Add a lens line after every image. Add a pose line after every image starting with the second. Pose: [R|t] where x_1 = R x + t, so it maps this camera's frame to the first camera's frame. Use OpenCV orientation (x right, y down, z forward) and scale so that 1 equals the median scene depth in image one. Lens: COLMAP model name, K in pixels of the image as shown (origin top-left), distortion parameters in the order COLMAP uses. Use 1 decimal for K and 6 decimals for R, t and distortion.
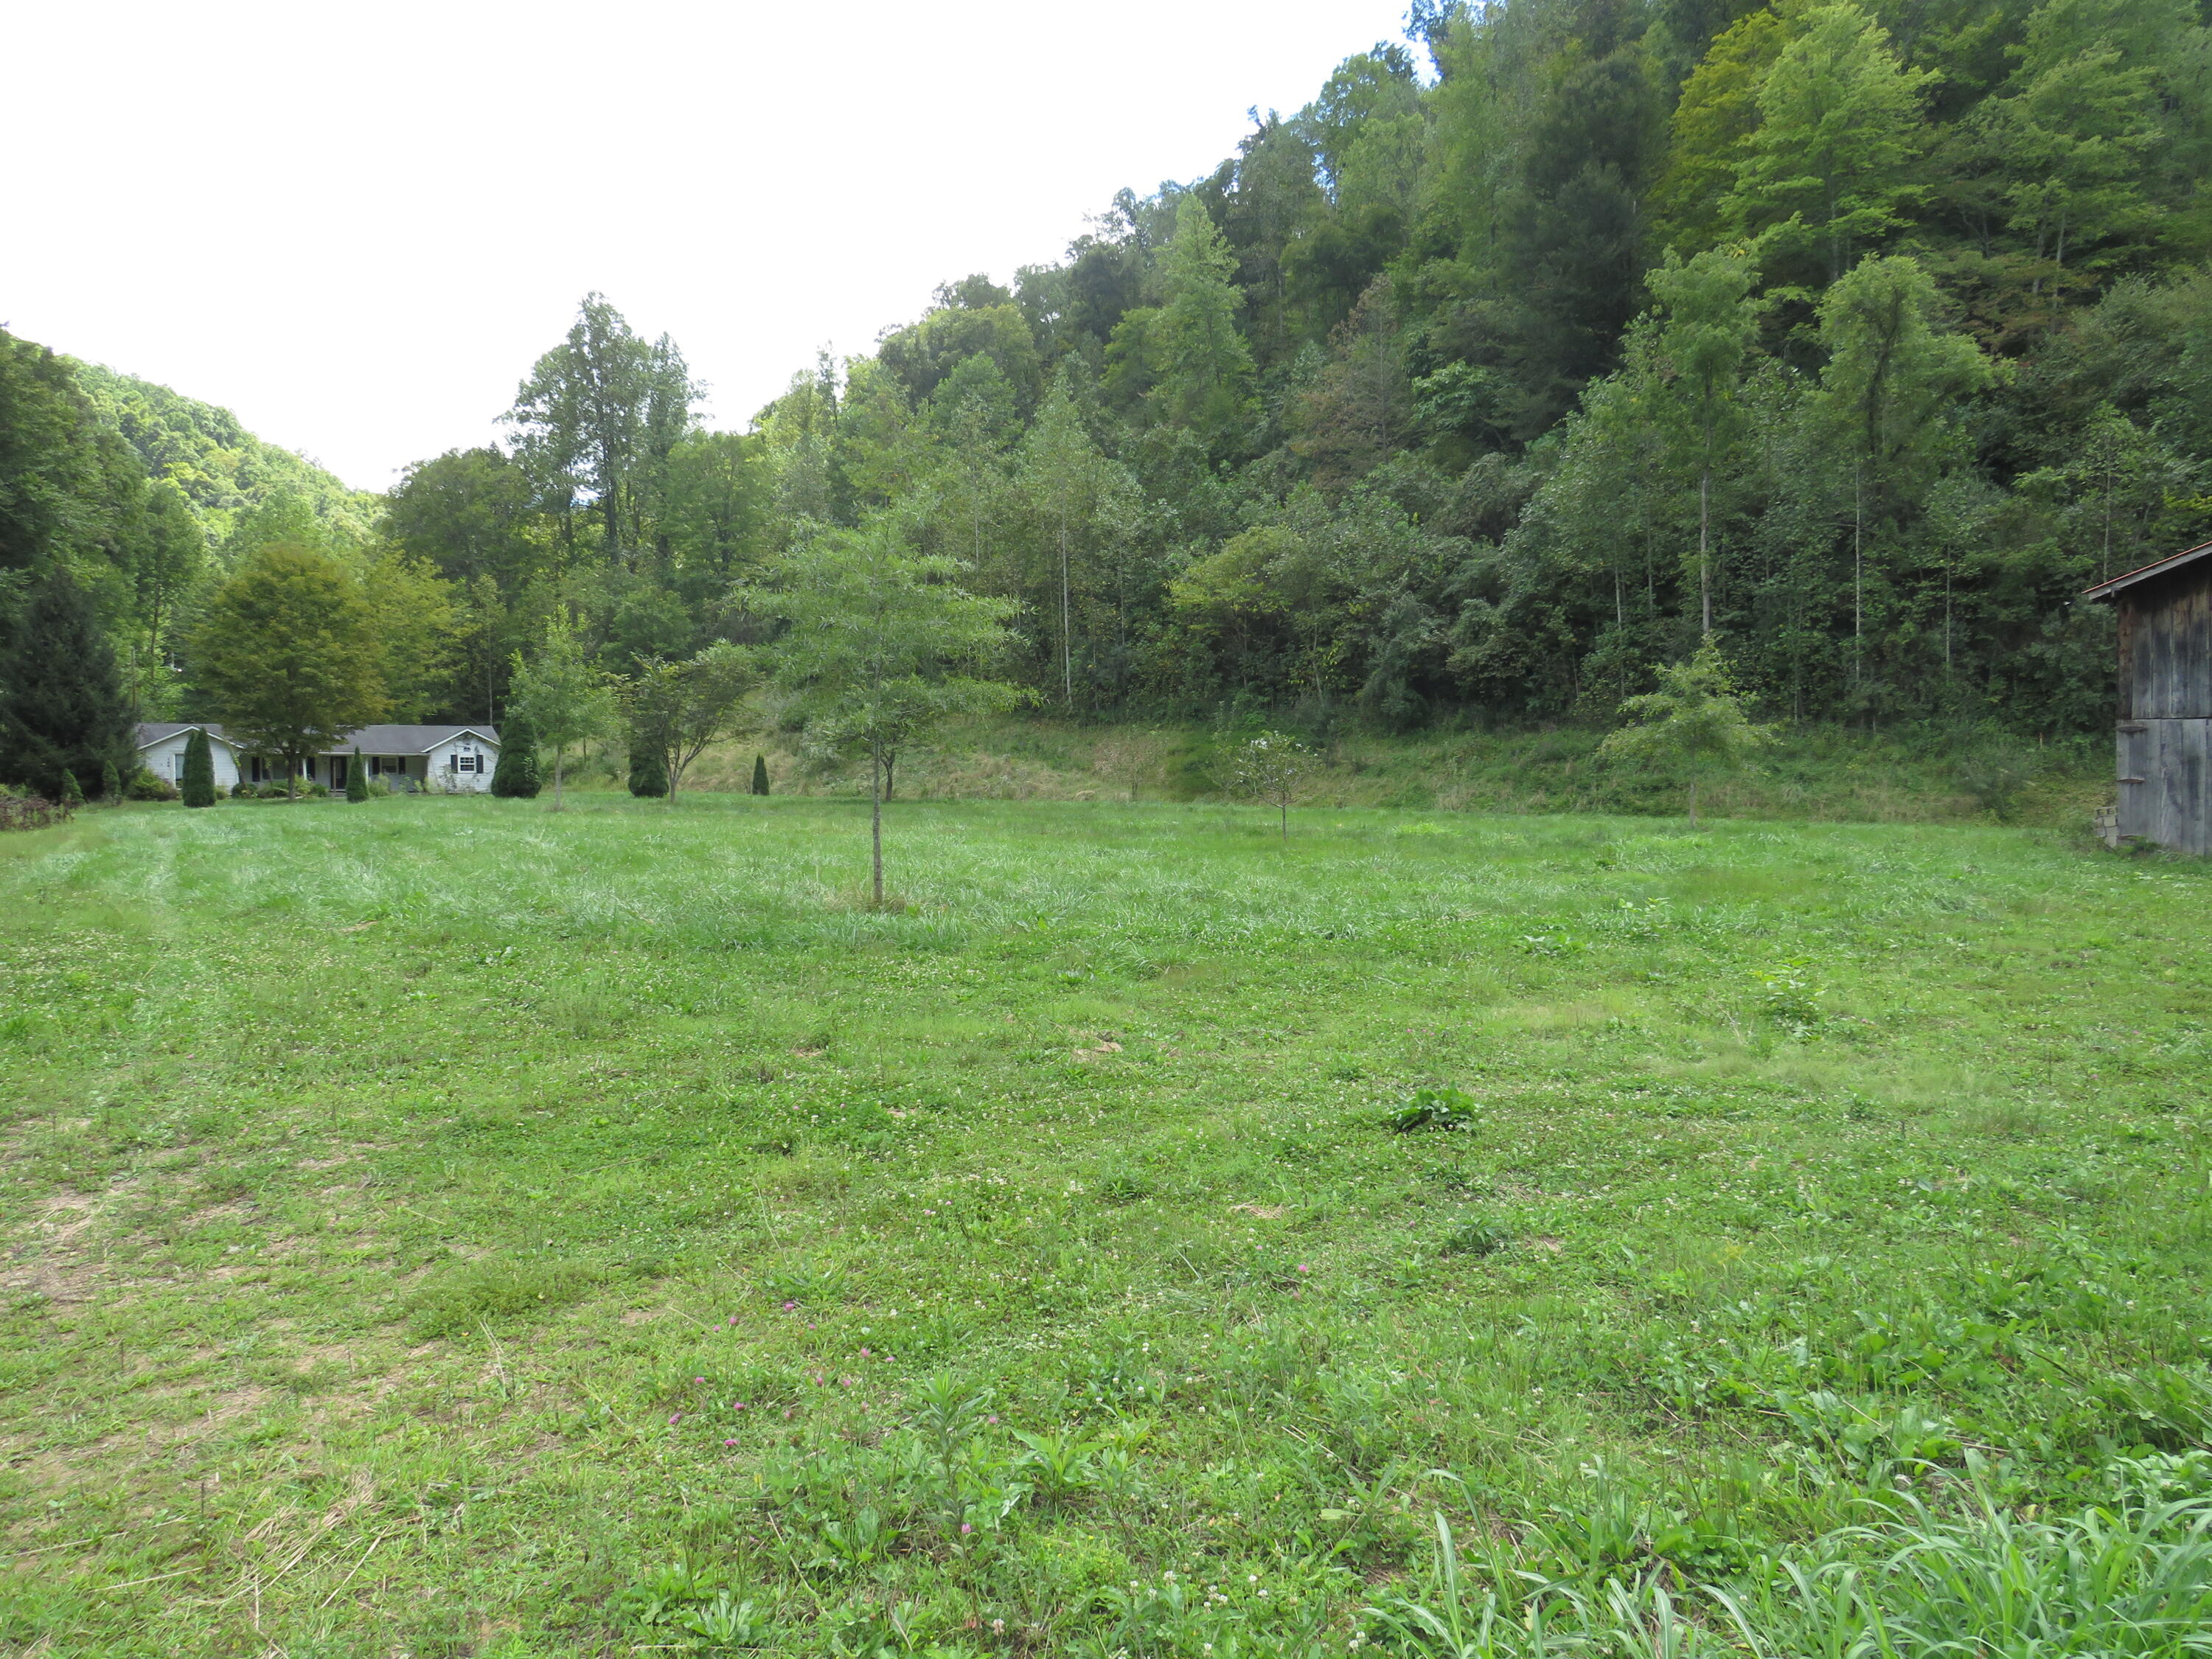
lens RADIAL K [[1579.1, 0, 1106.0], [0, 1579.1, 829.5], [0, 0, 1]] dist [-0.026725, 0.009122]
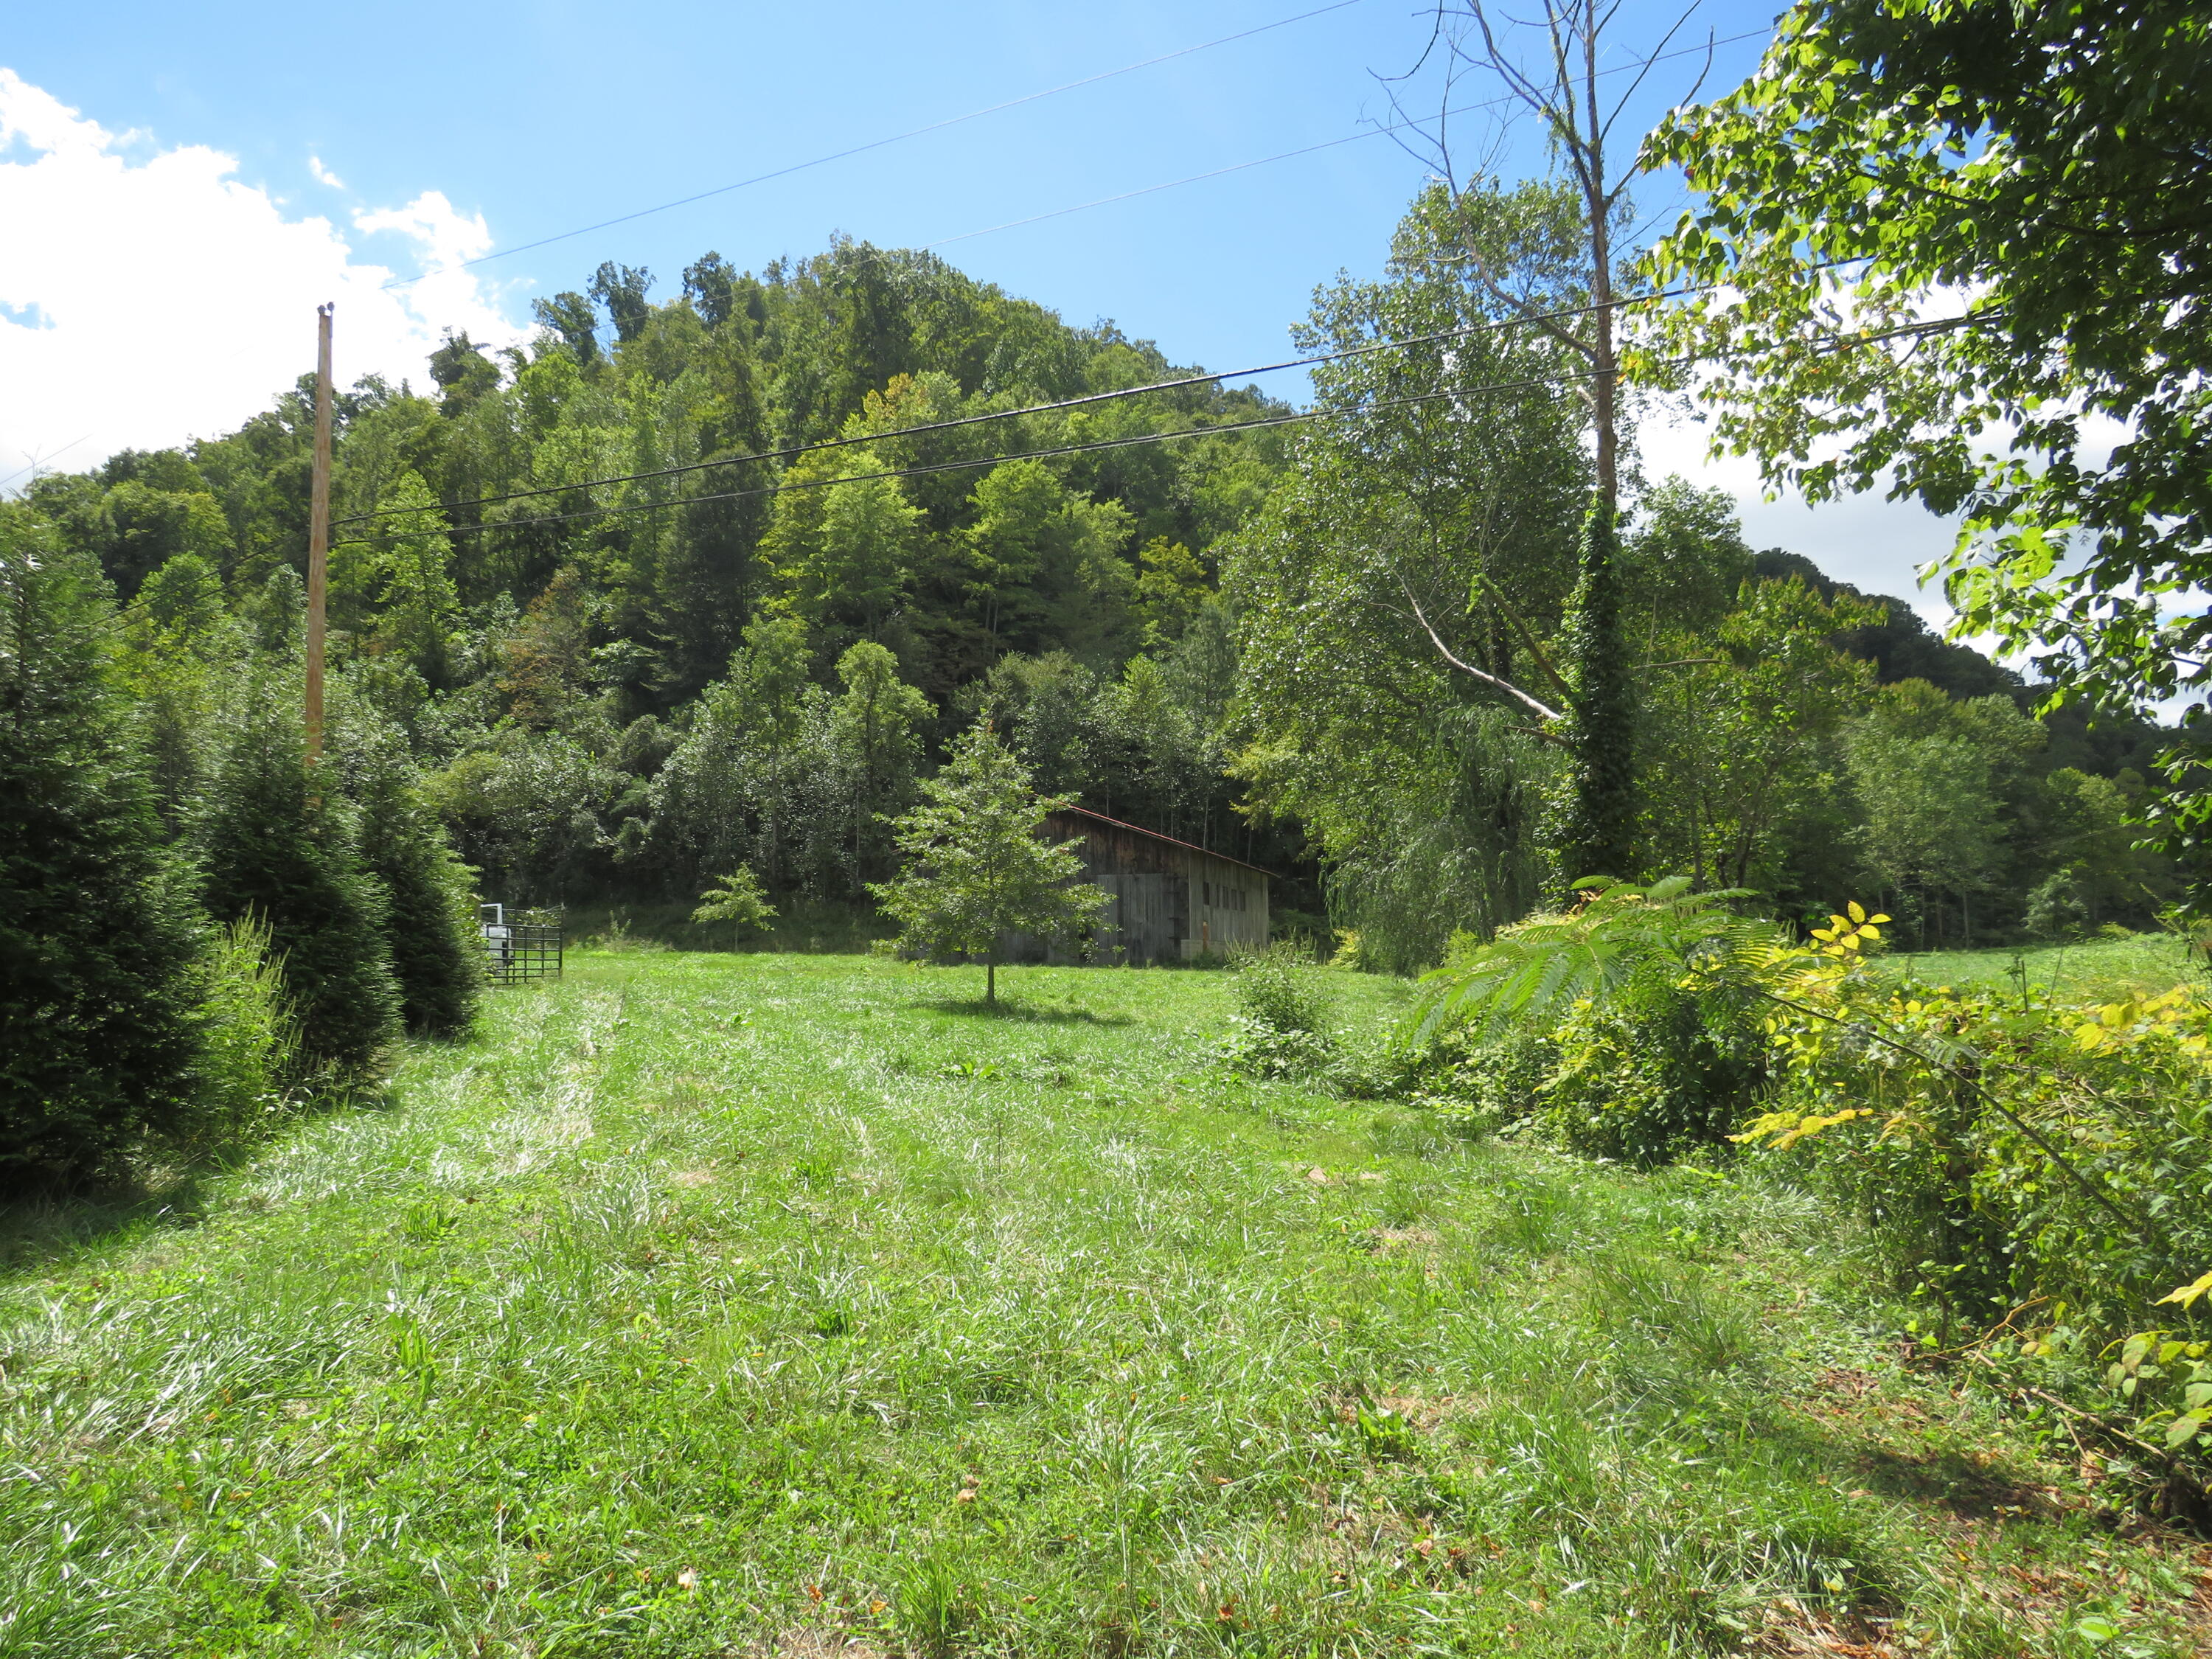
lens RADIAL K [[1590.8, 0, 1114.0], [0, 1590.8, 822.0], [0, 0, 1]] dist [-0.020926, 0.010680]
pose [[0.868091, 0.038587, 0.494903, -0.100469], [0.015130, 0.994454, -0.104074, 0.021413], [-0.496174, 0.097833, 0.862693, -0.458268]]
